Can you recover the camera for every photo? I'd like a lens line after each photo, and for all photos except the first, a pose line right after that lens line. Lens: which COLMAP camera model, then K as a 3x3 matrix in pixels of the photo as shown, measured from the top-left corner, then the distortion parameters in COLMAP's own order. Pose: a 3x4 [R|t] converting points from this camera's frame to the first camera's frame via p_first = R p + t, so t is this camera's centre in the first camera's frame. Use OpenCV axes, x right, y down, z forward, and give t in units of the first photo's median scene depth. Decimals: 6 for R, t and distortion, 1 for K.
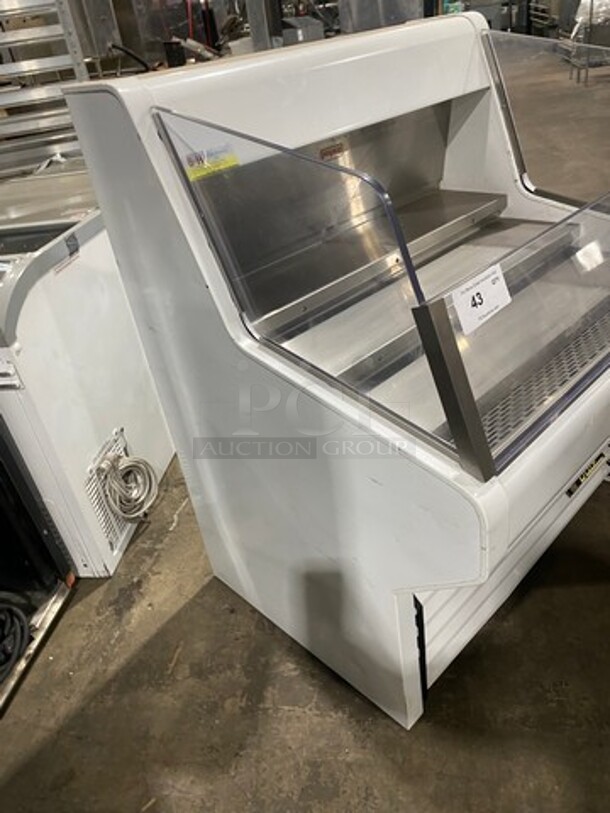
lens RADIAL K [[609.6, 0, 305.6], [0, 609.6, 406.6], [0, 0, 1]] dist [-0.005890, 0.000180]
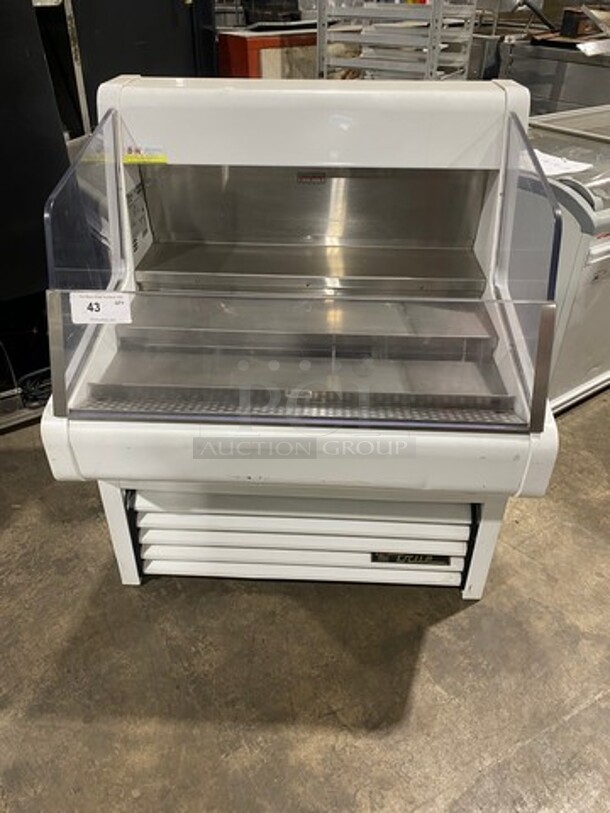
lens RADIAL K [[609.6, 0, 306.1], [0, 609.6, 410.0], [0, 0, 1]] dist [-0.005890, 0.000180]
pose [[0.666440, 0.539082, -0.515023, 1.016291], [-0.471922, 0.839803, 0.268366, -0.404445], [0.577189, 0.064201, 0.814083, 0.079882]]
